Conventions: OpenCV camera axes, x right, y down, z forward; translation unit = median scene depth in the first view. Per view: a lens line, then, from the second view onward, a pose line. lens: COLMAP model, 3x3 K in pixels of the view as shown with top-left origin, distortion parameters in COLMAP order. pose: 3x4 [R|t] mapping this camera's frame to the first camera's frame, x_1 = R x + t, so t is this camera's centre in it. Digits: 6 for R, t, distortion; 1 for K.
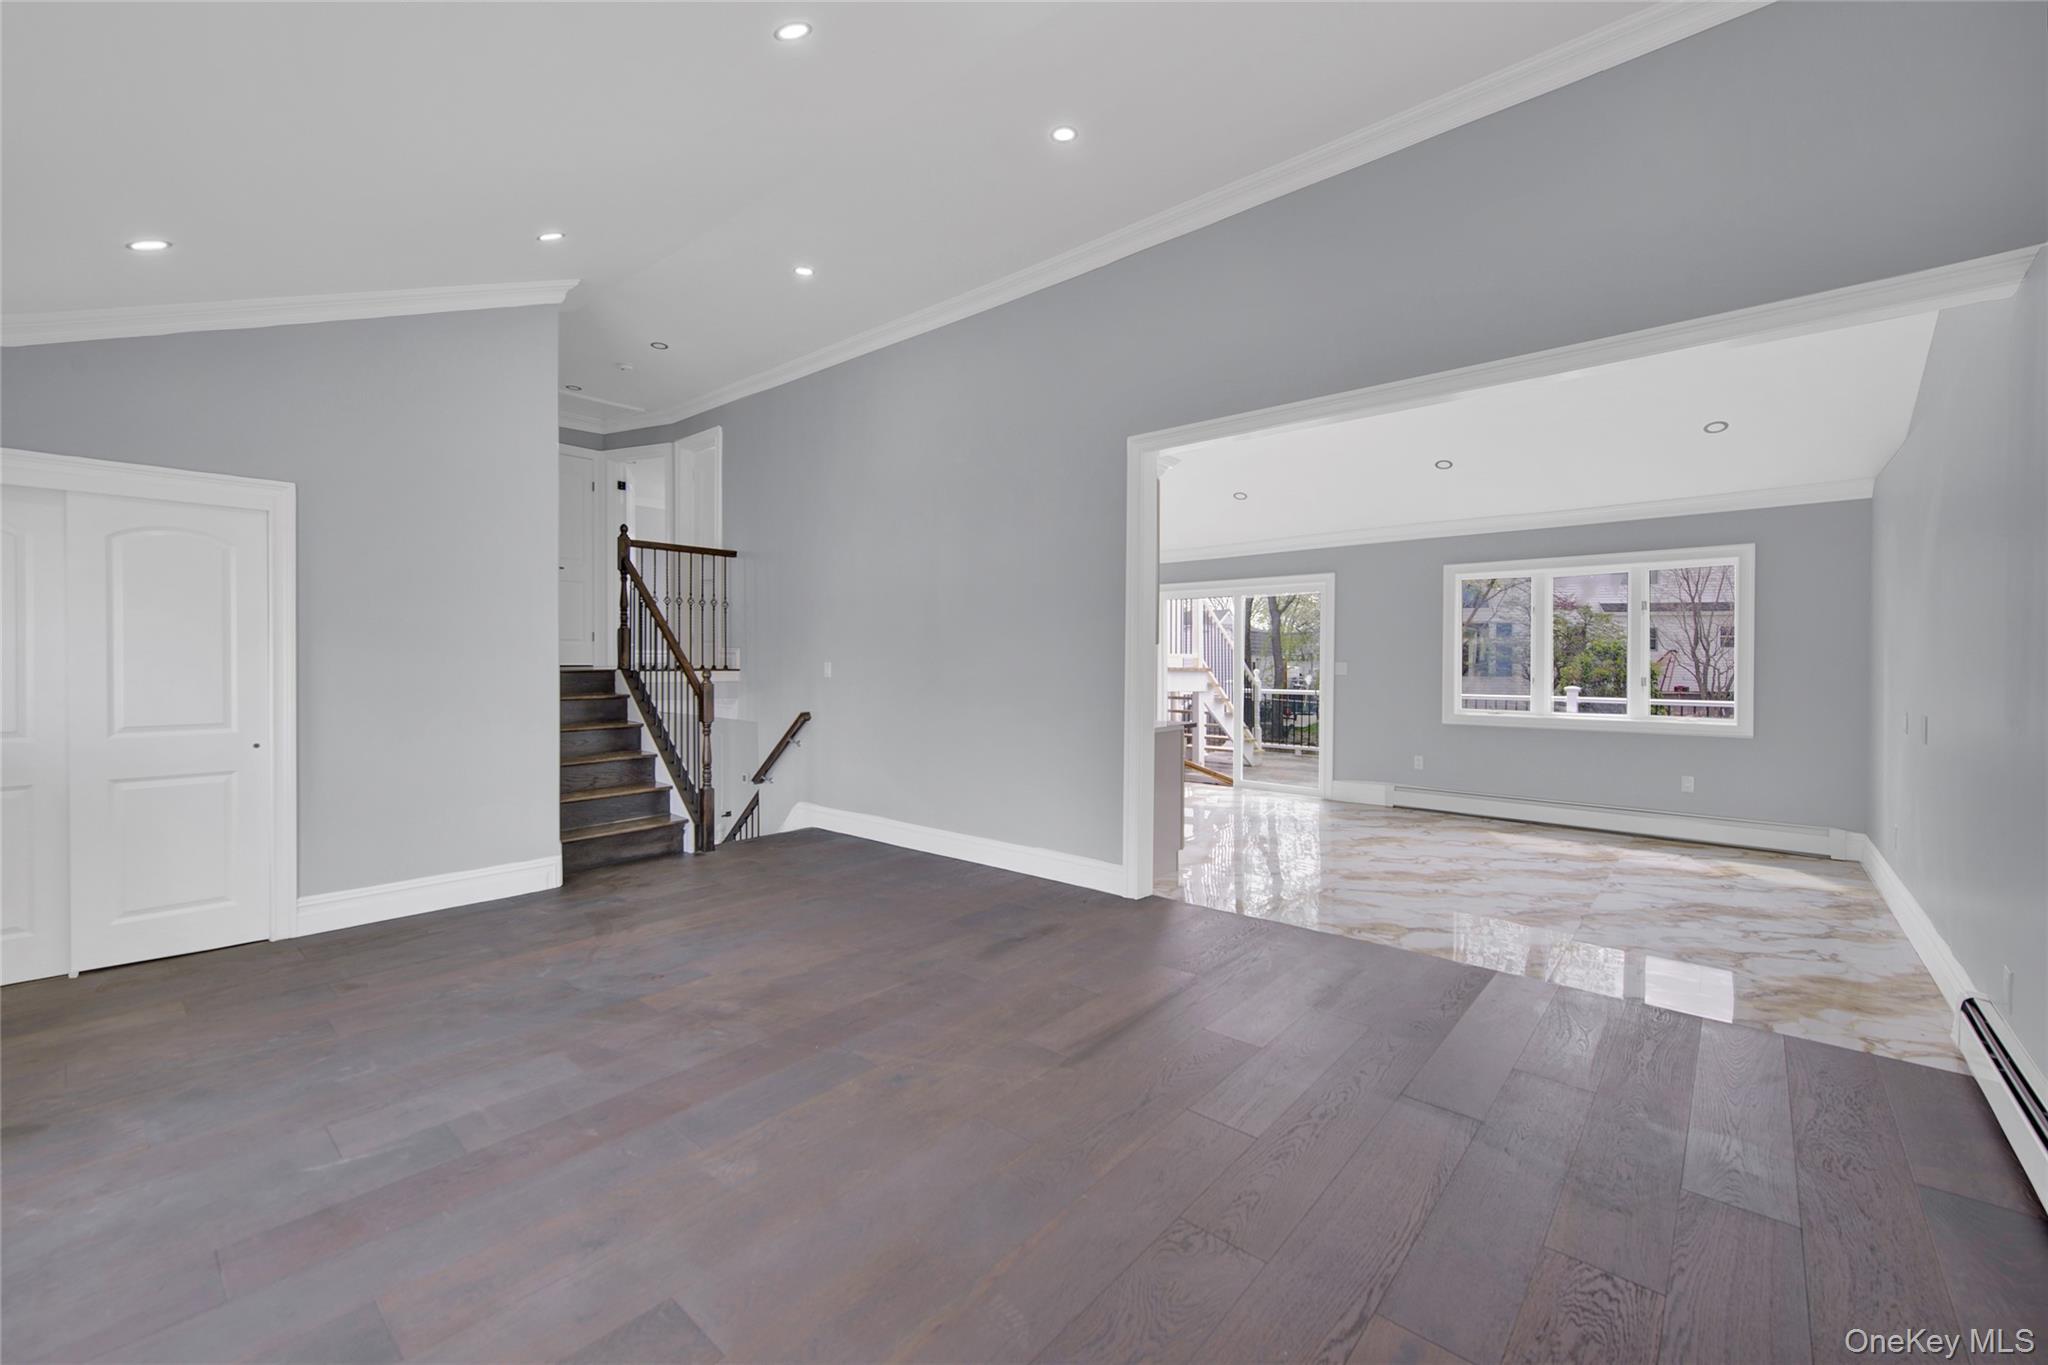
lens RADIAL K [[828.3, 0, 1027.2], [0, 828.3, 673.5], [0, 0, 1]] dist [0.002843, -0.000369]
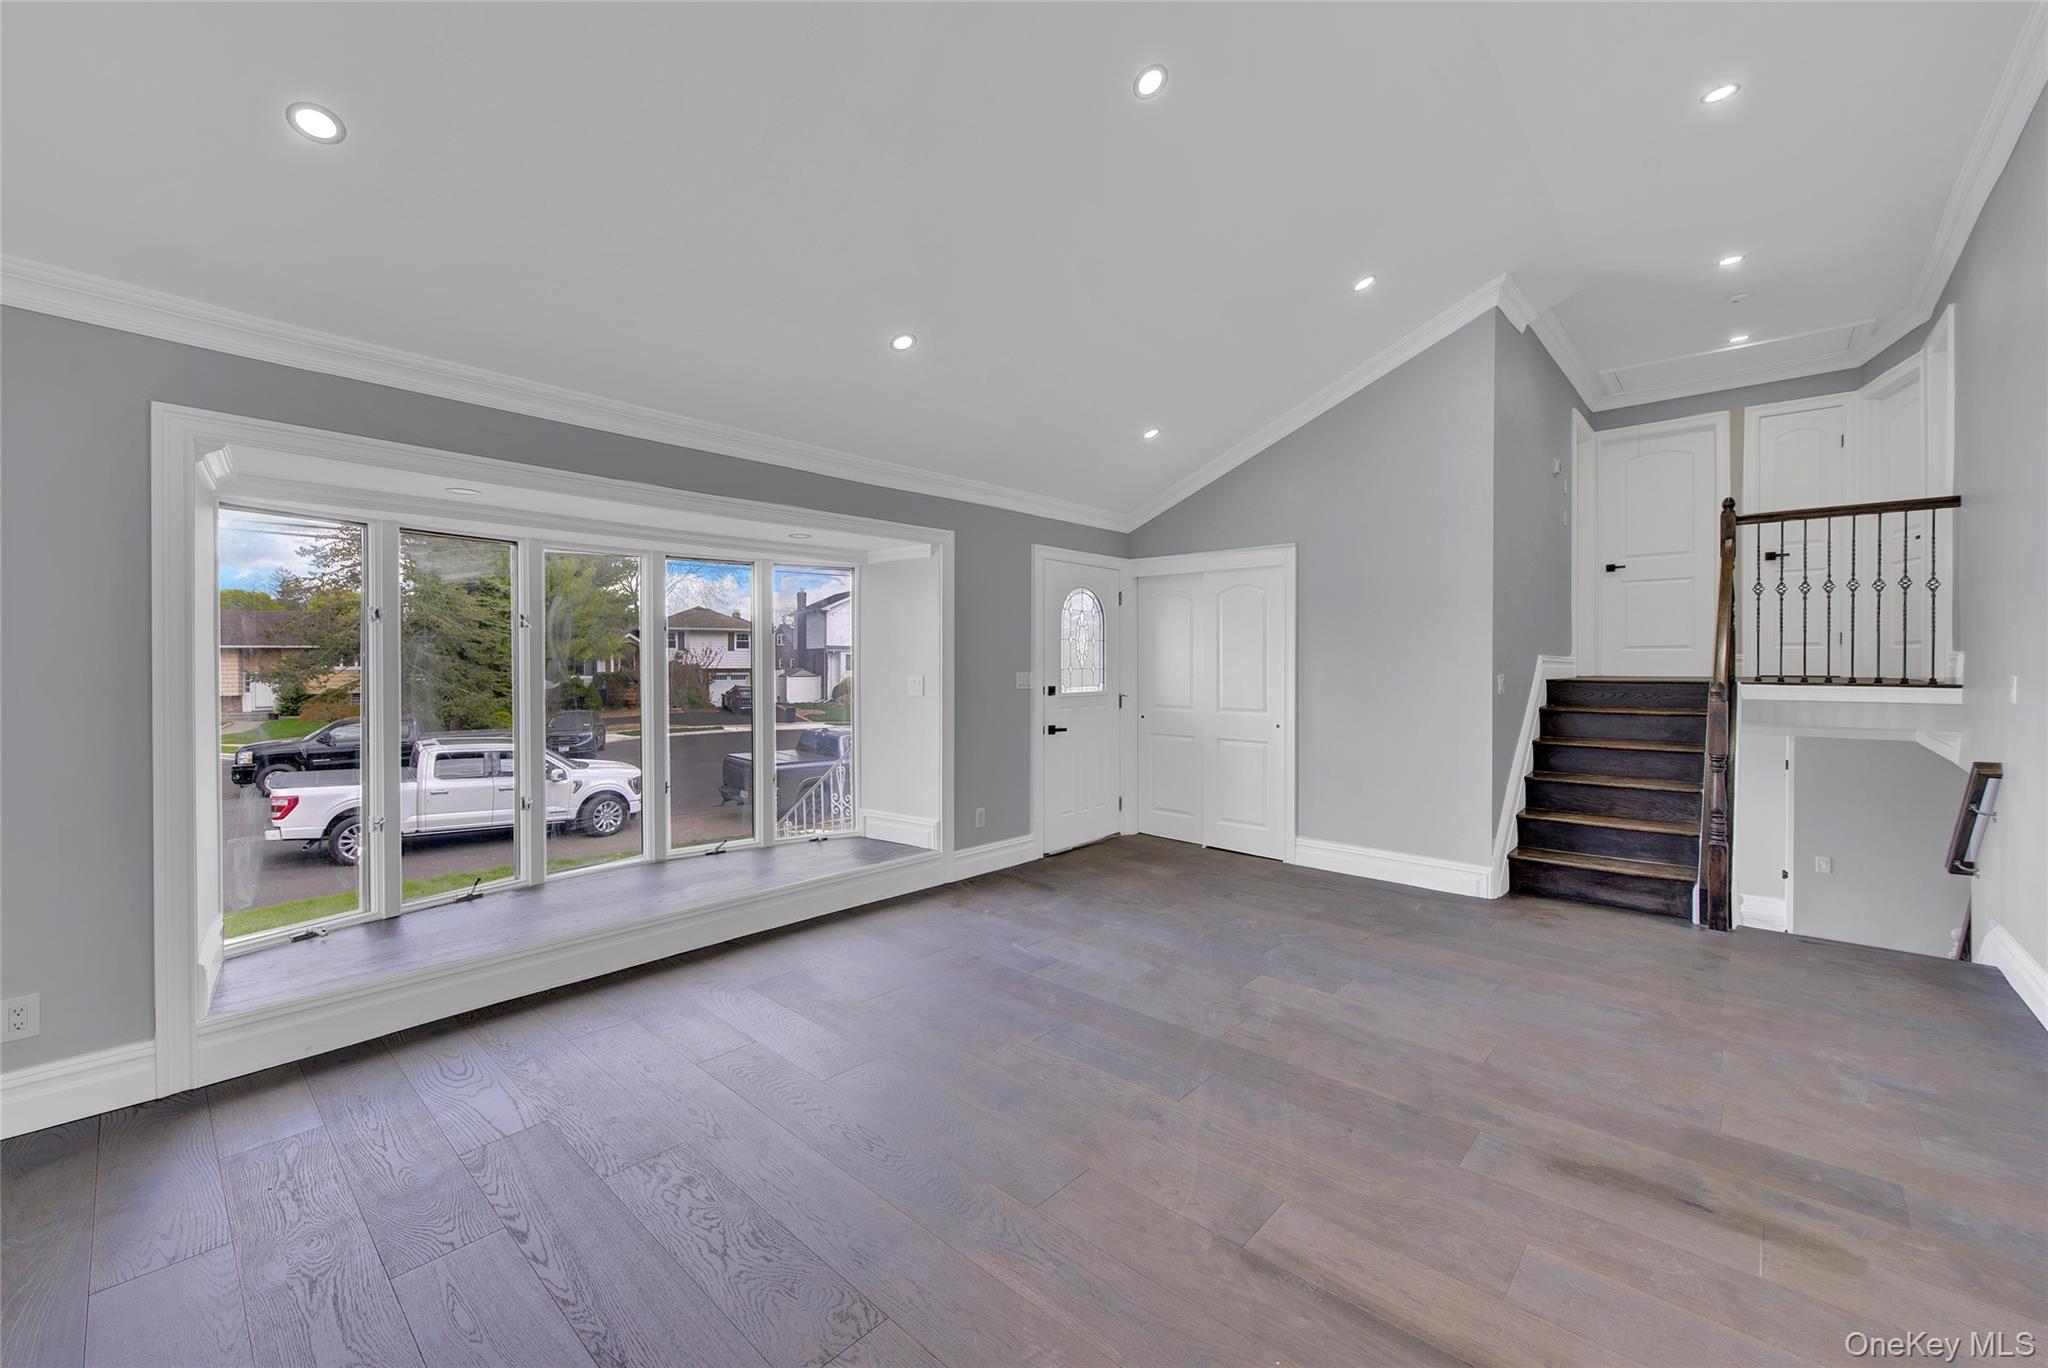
lens RADIAL K [[828.3, 0, 1041.5], [0, 828.3, 675.1], [0, 0, 1]] dist [0.002843, -0.000369]
pose [[-0.024948, 0.013498, -0.999598, 0.601961], [-0.019191, 0.999718, 0.013979, -0.017536], [0.999505, 0.019532, -0.024682, 0.678668]]
